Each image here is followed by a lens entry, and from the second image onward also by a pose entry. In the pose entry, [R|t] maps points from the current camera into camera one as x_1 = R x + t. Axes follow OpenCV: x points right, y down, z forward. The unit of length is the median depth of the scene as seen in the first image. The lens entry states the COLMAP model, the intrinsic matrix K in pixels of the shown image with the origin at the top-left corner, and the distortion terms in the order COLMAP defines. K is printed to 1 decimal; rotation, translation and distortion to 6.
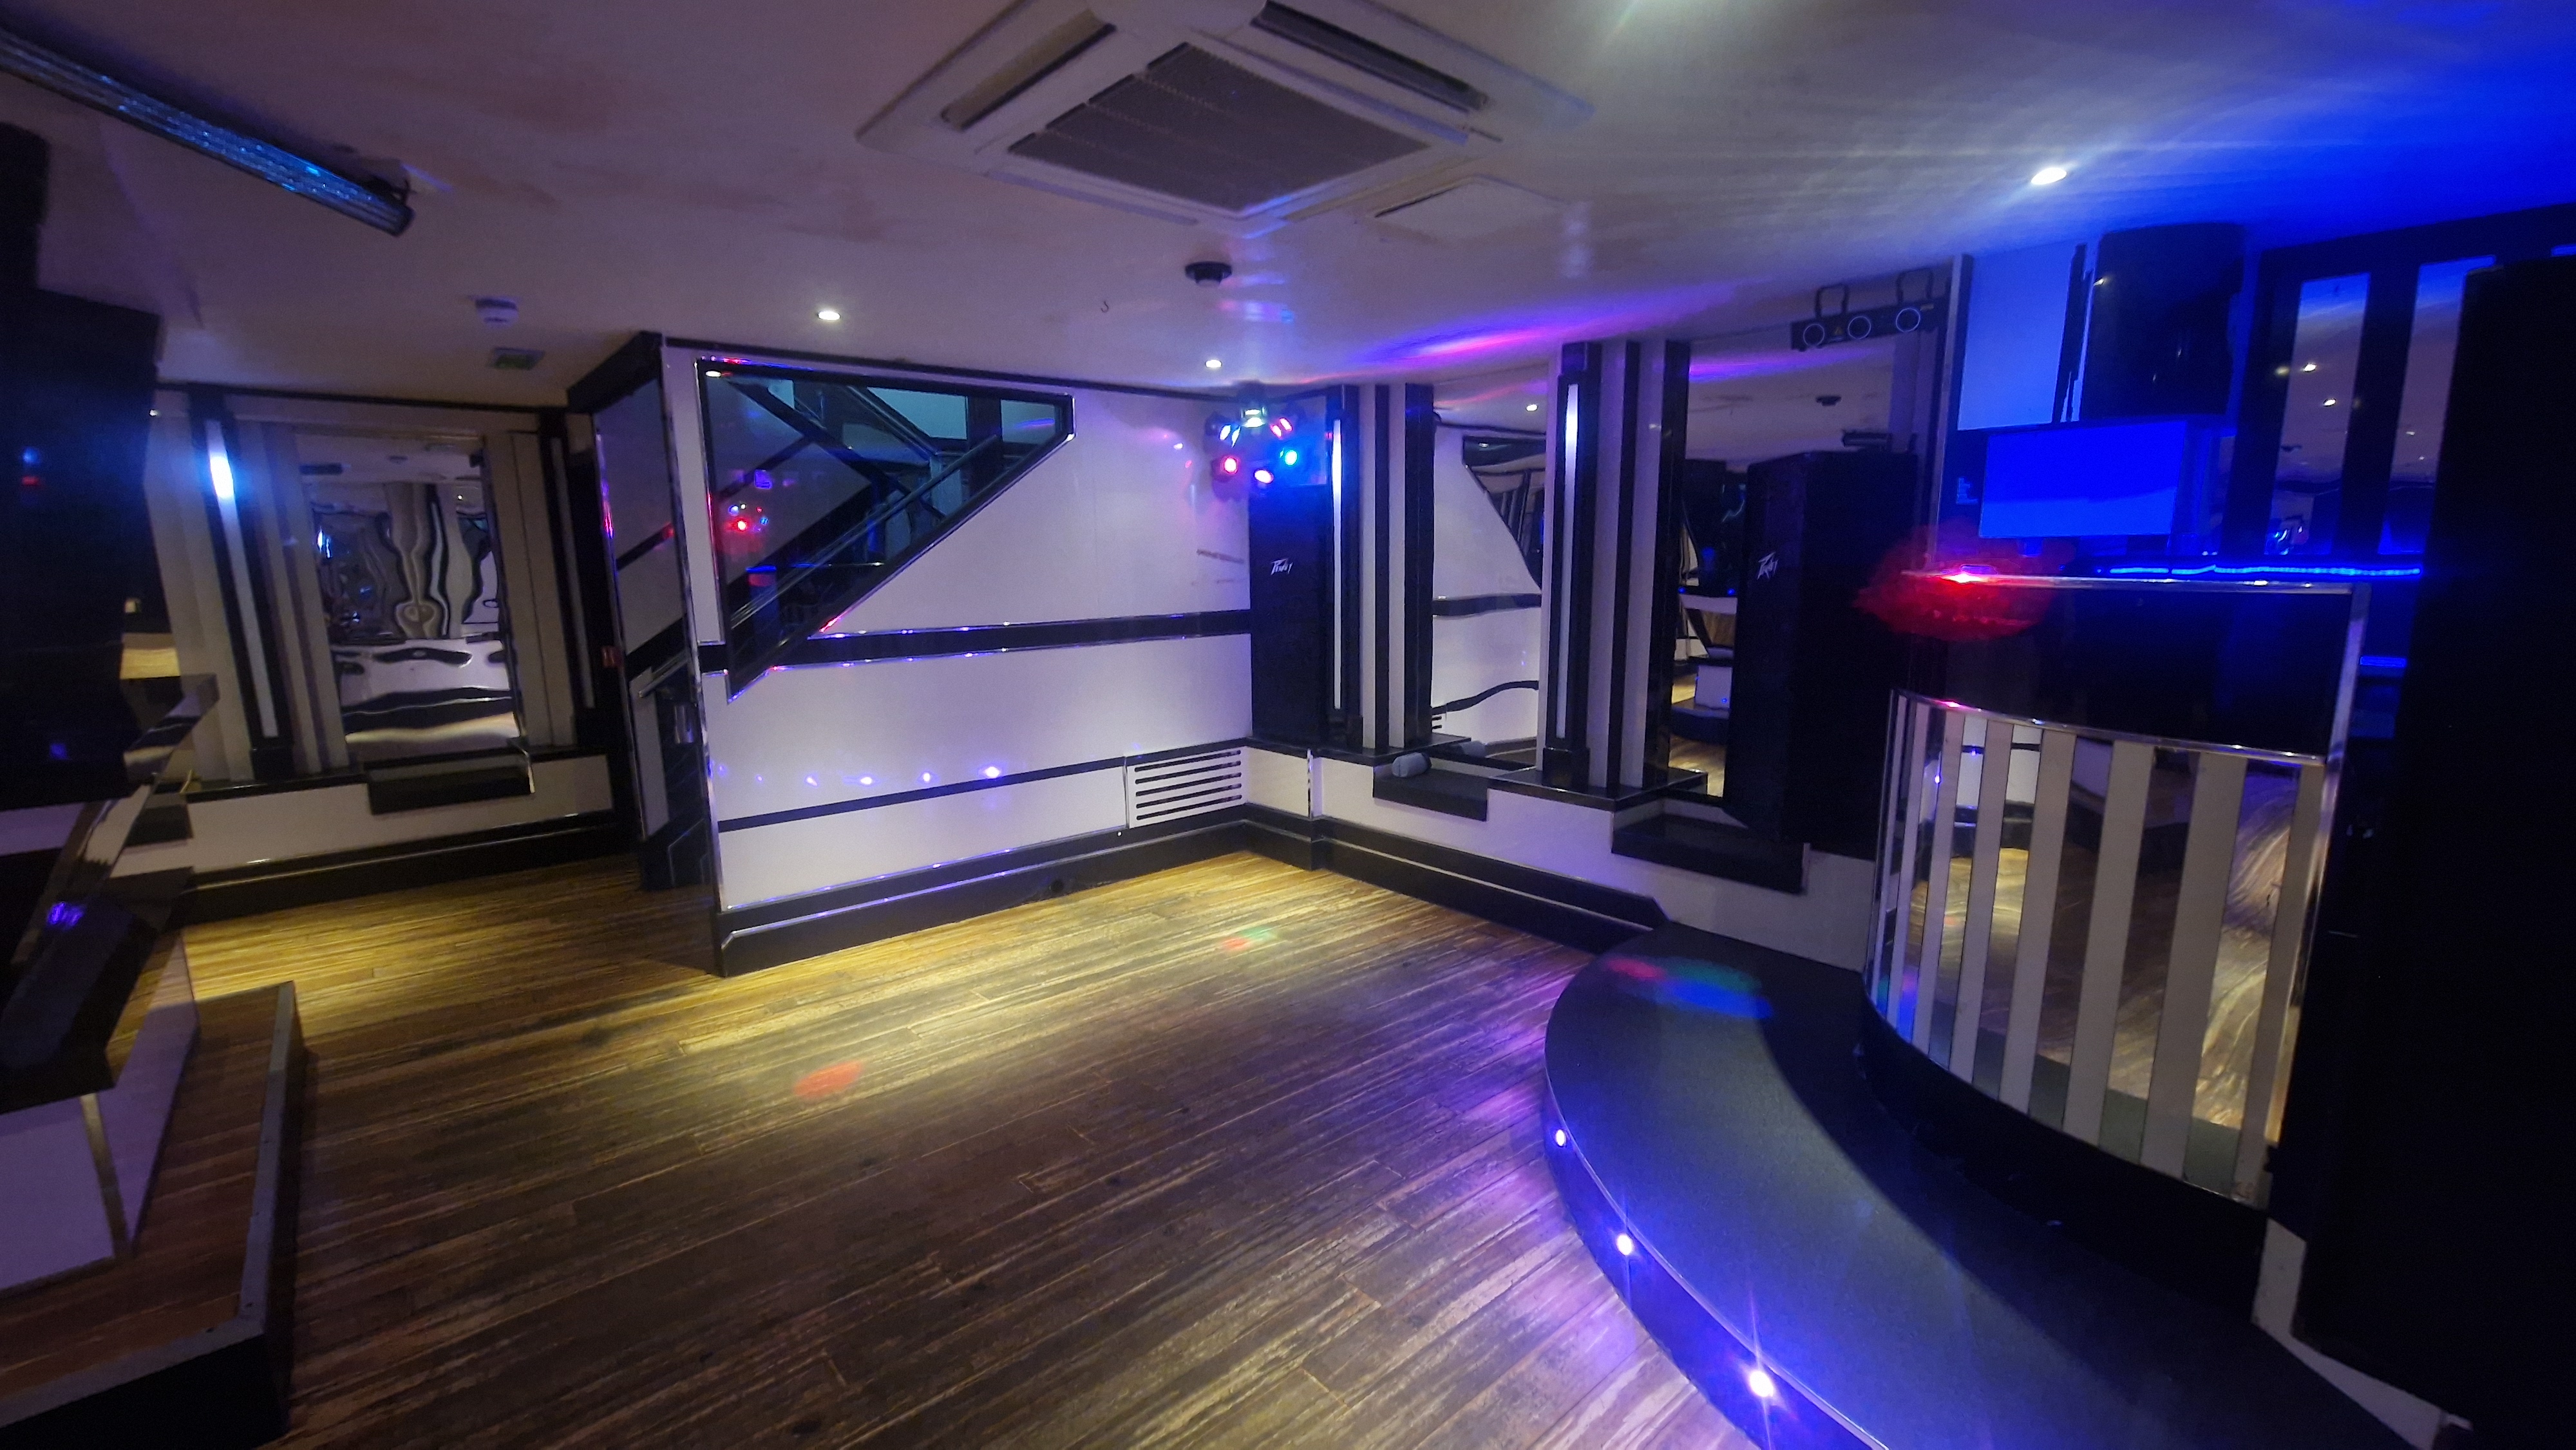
lens RADIAL K [[1057.1, 0, 1281.5], [0, 1057.1, 739.1], [0, 0, 1]] dist [-0.003268, -0.000424]
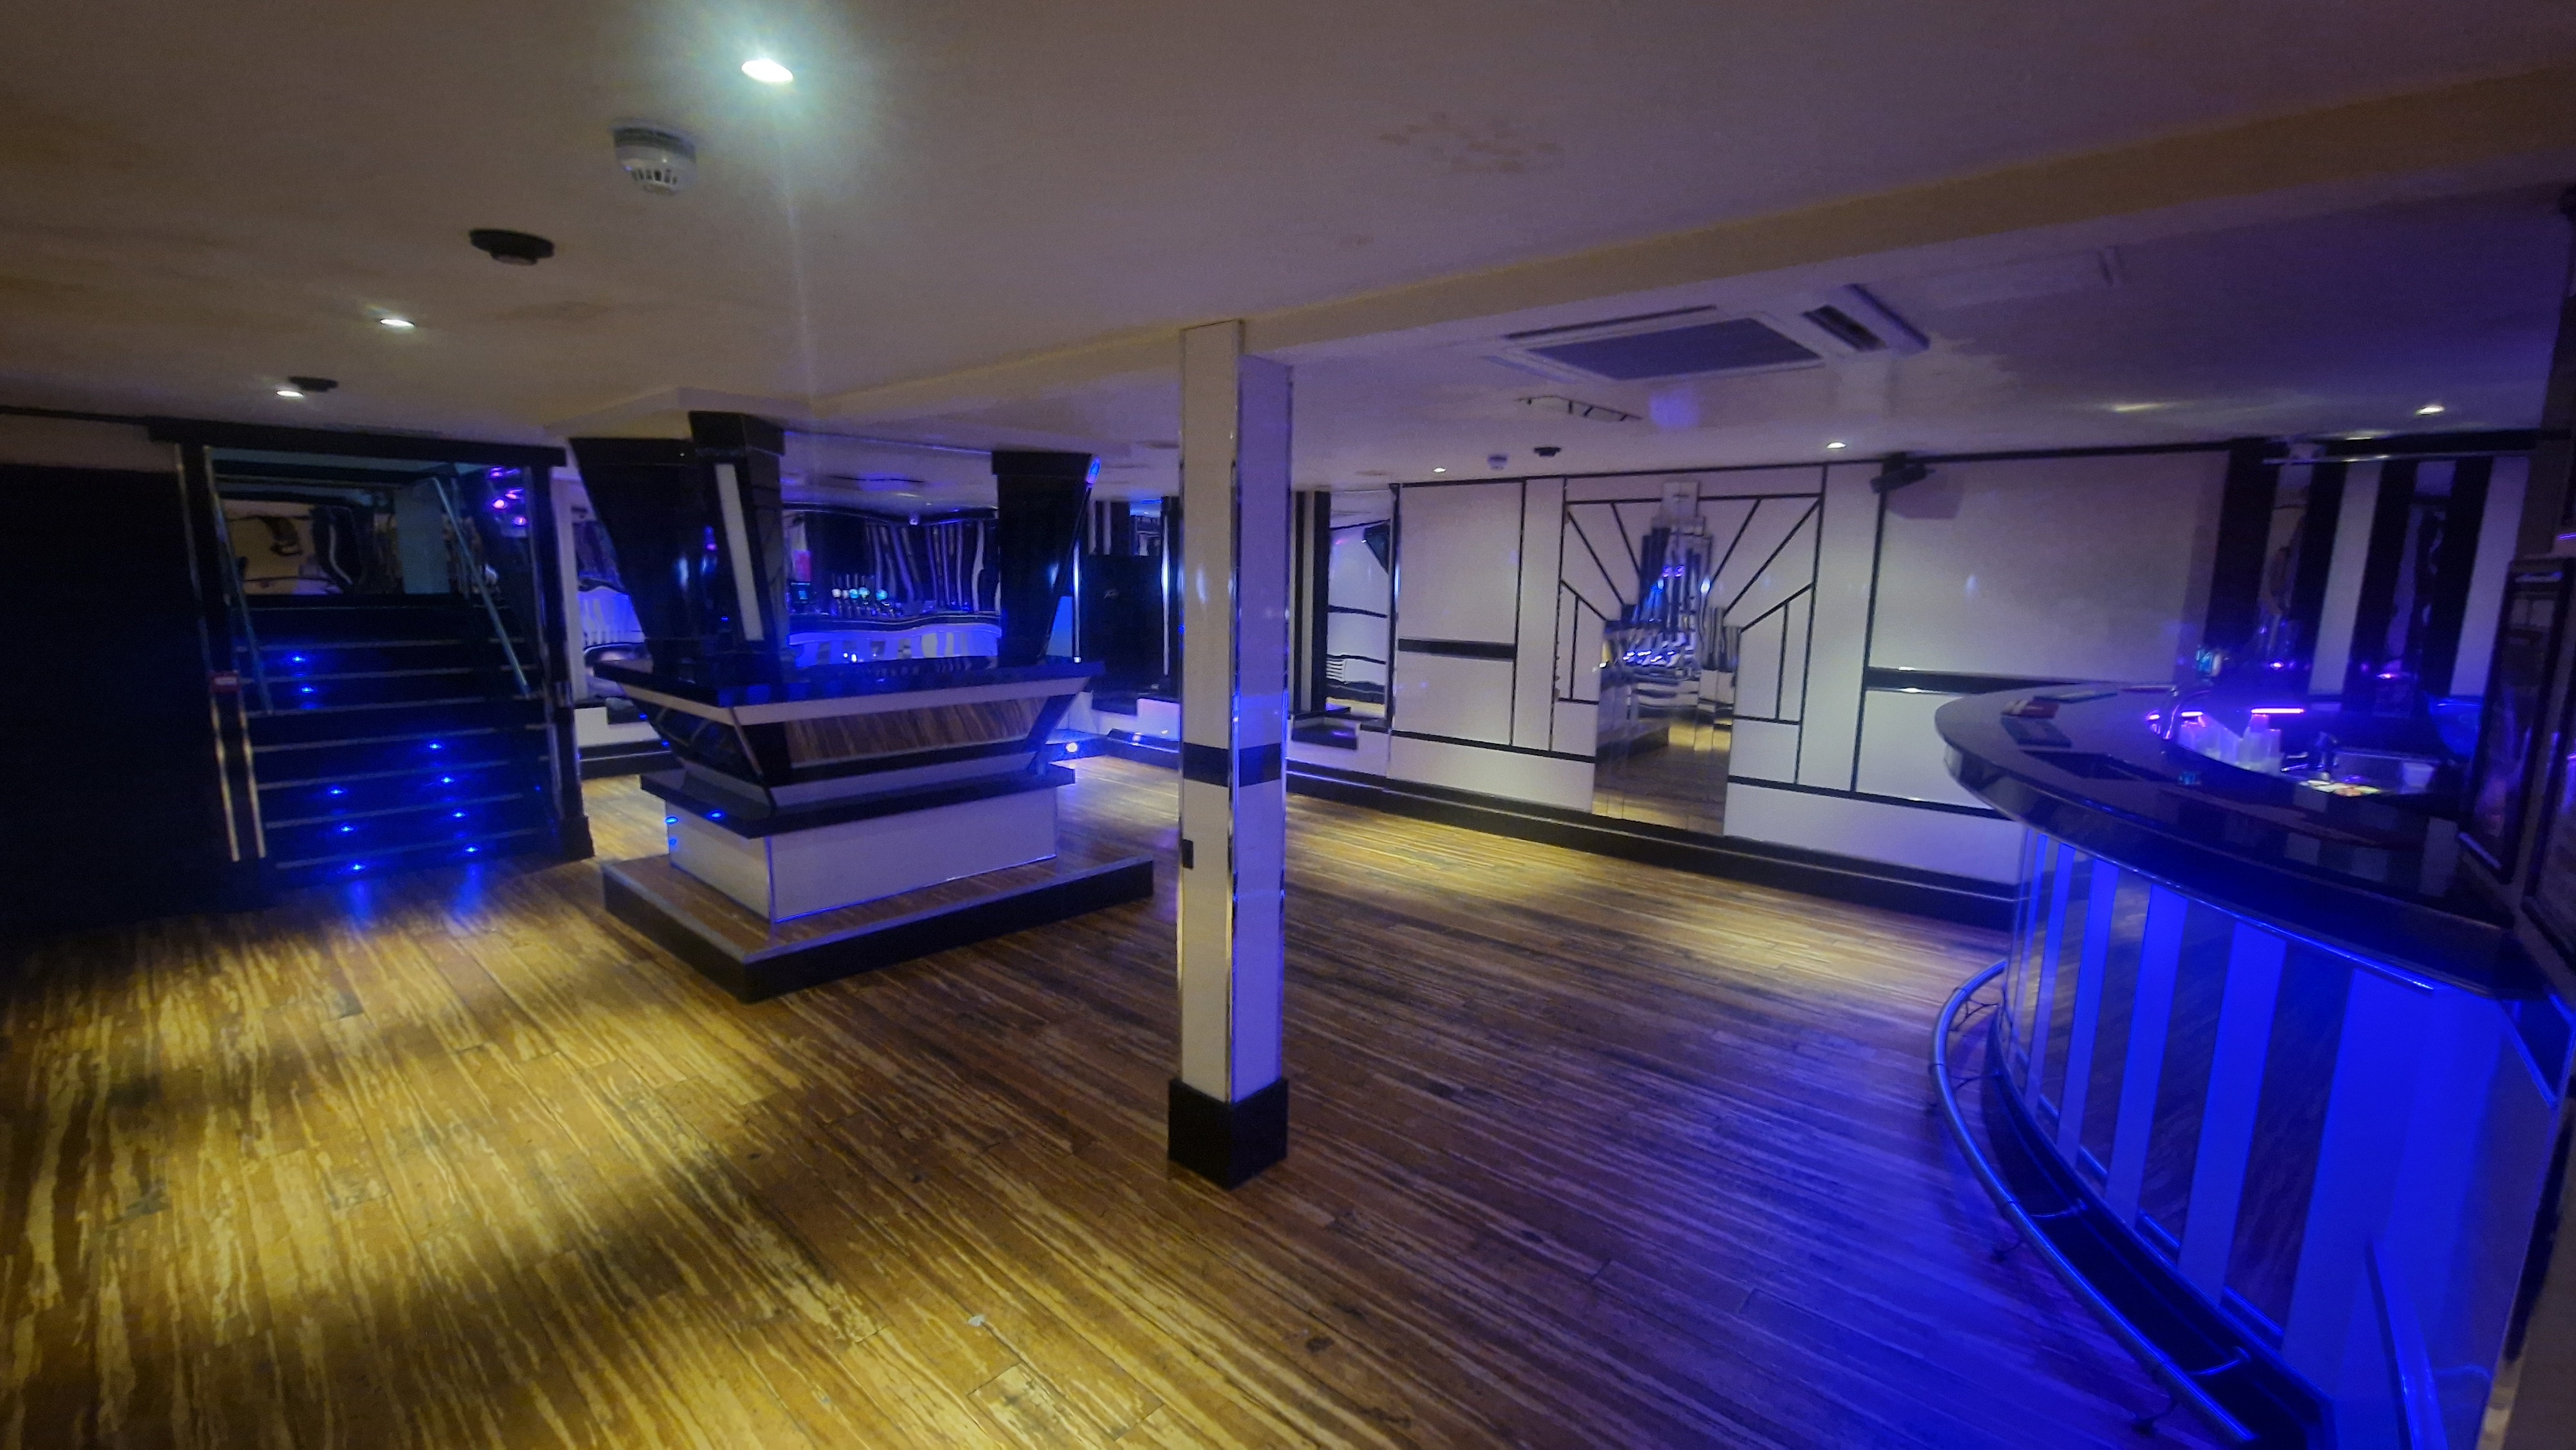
lens RADIAL K [[1057.1, 0, 1281.5], [0, 1057.1, 739.1], [0, 0, 1]] dist [-0.003268, -0.000424]
pose [[-0.108605, -0.148107, 0.982990, -2.088994], [0.157932, 0.973709, 0.164157, -0.033902], [-0.981459, 0.173073, -0.082359, 0.108341]]
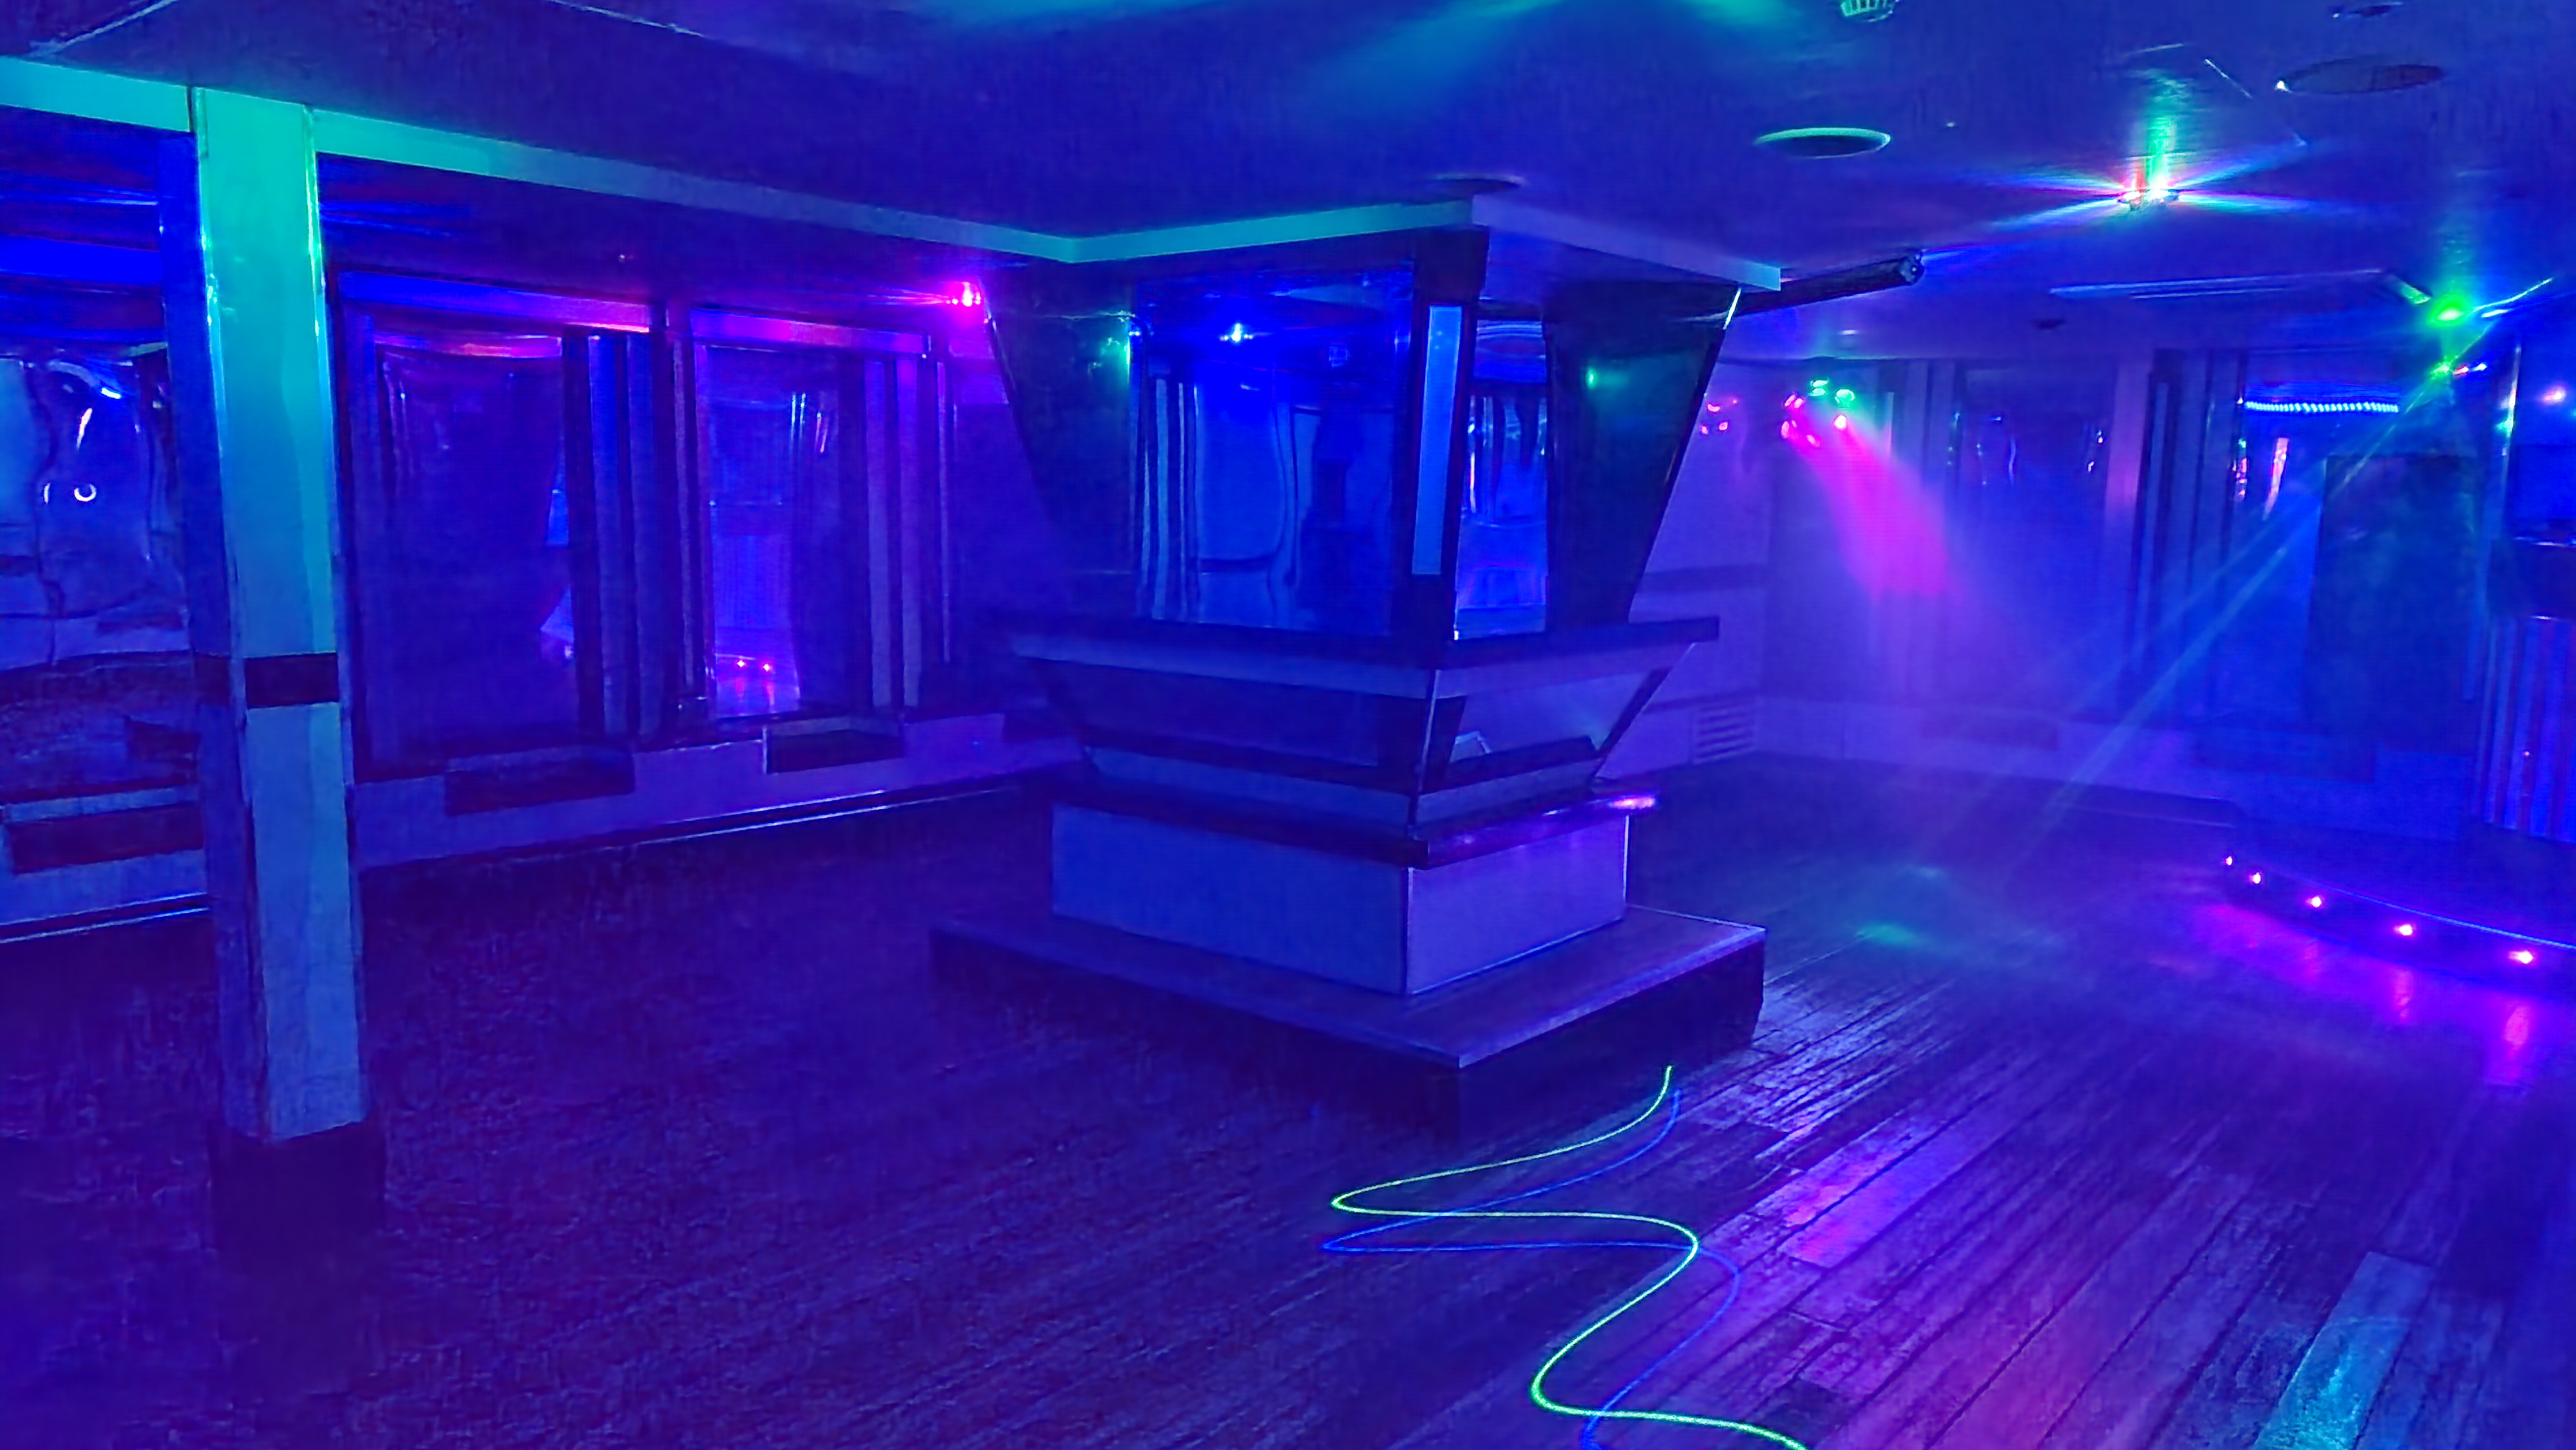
lens RADIAL K [[1750.4, 0, 1299.6], [0, 1750.4, 710.4], [0, 0, 1]] dist [0.041576, 0.000123]
pose [[0.987942, 0.013018, 0.154275, -1.020679], [-0.005356, 0.998736, -0.049979, 0.151210], [-0.154731, 0.048550, 0.986763, -0.853523]]
